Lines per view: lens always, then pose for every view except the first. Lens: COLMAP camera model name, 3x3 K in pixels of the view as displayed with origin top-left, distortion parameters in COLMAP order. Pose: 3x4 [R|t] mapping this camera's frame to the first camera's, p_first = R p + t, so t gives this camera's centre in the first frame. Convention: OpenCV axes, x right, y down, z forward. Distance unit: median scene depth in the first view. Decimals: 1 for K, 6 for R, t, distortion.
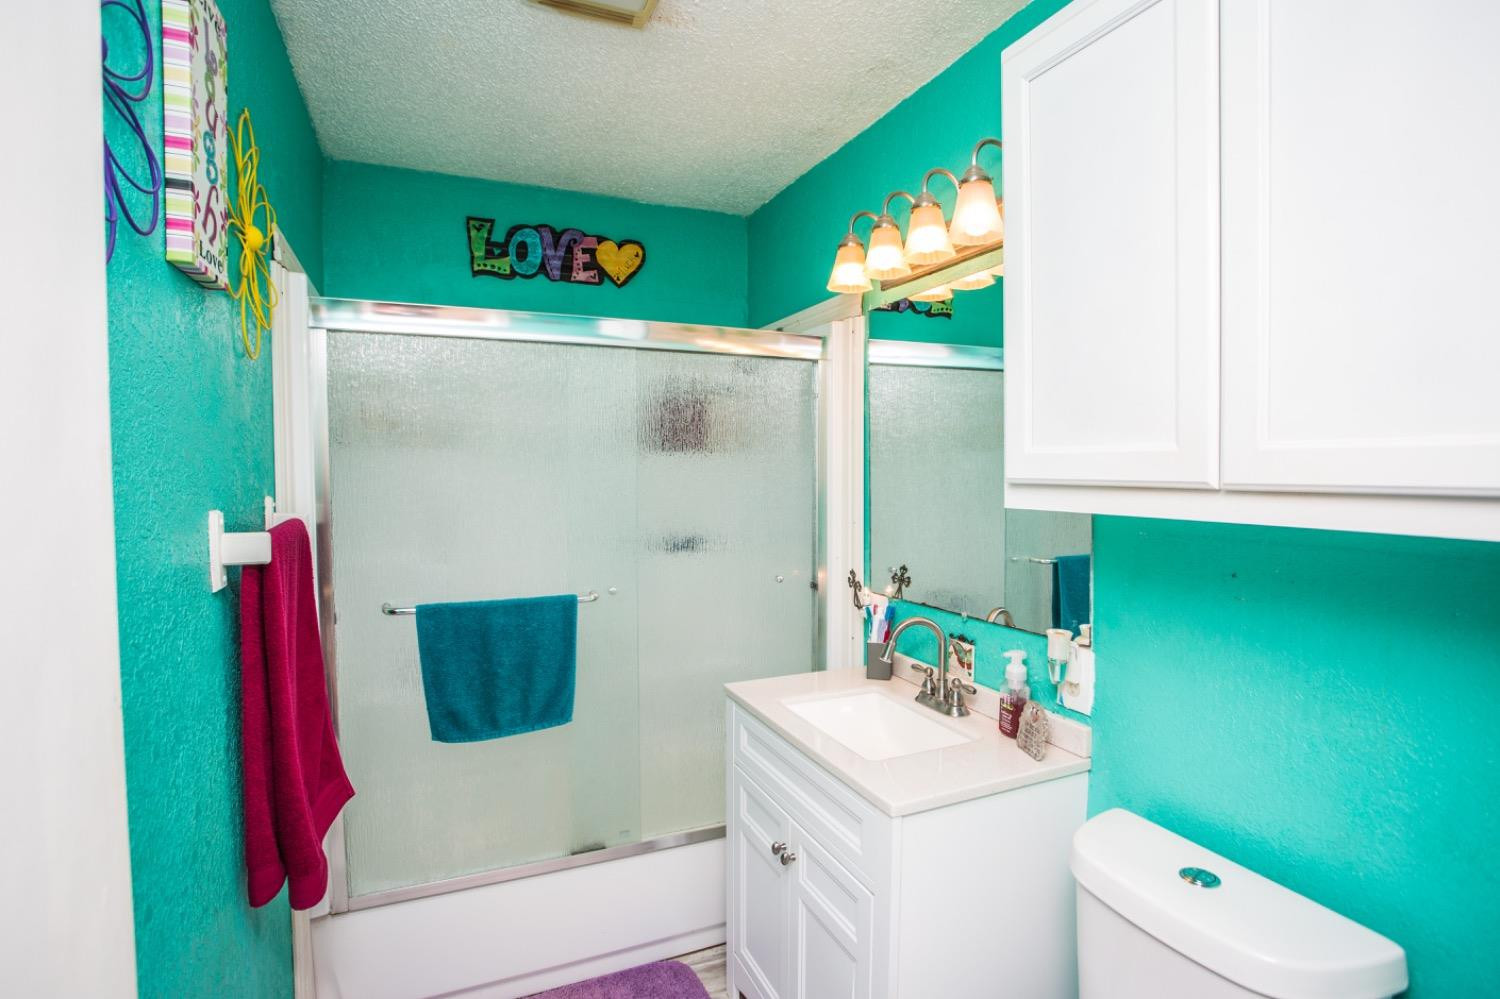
lens RADIAL K [[732.4, 0, 740.6], [0, 732.4, 492.0], [0, 0, 1]] dist [-0.081325, 0.037222]
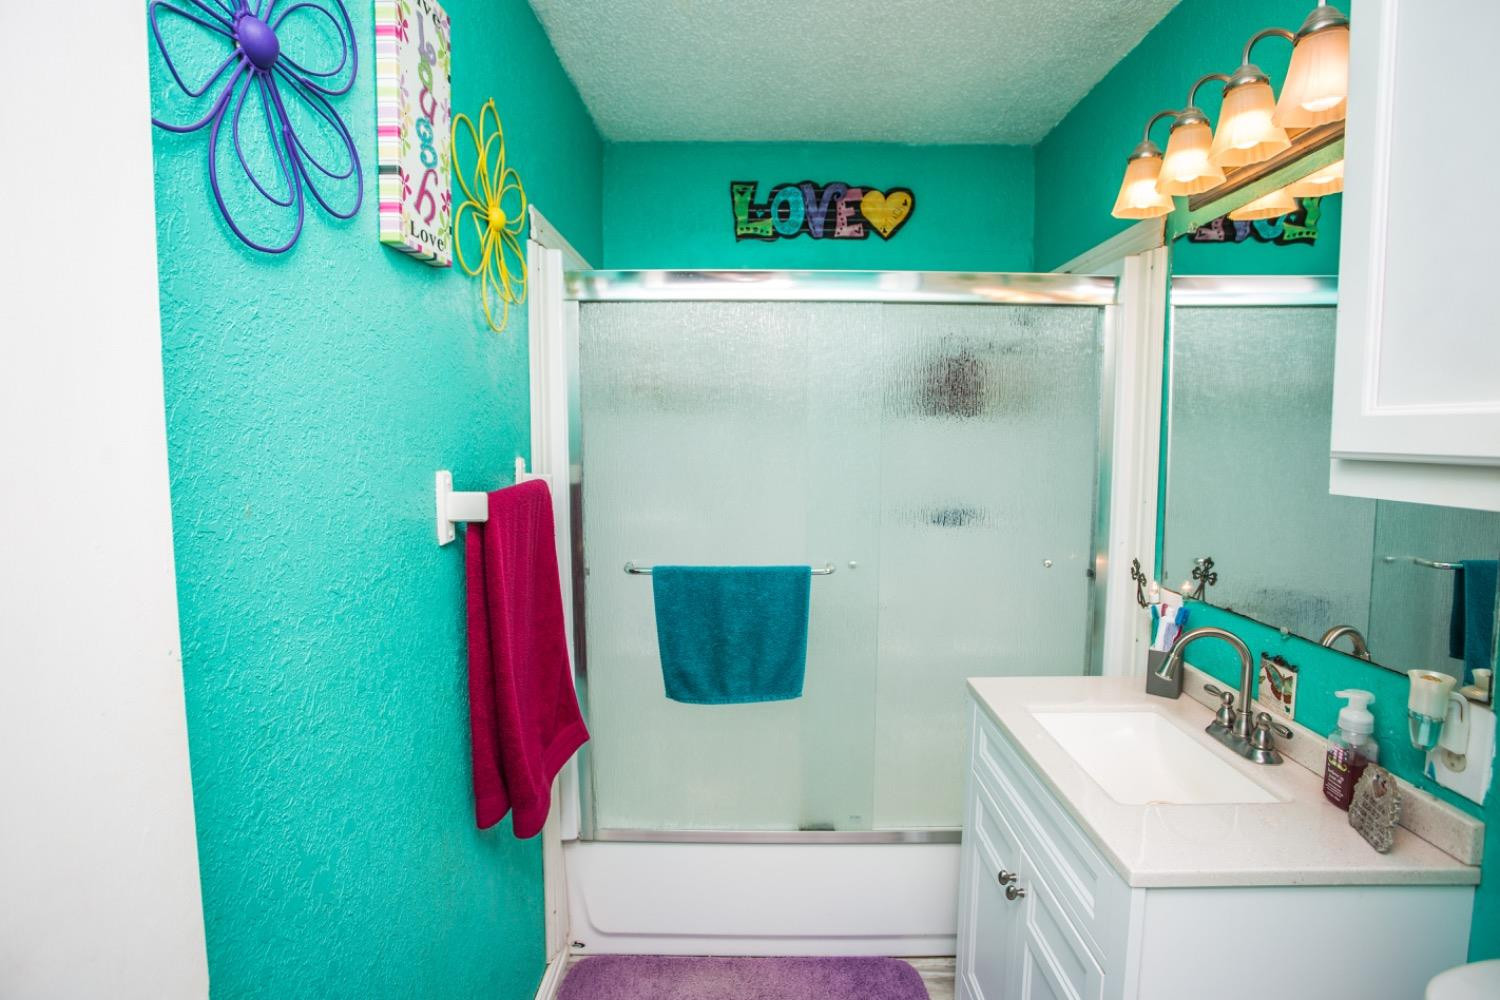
lens RADIAL K [[732.4, 0, 740.6], [0, 732.4, 492.5], [0, 0, 1]] dist [-0.081325, 0.037222]
pose [[0.914546, 0.035236, -0.402944, 0.078088], [-0.016084, 0.998578, 0.050817, -0.002941], [0.404162, -0.039994, 0.913813, 0.098598]]
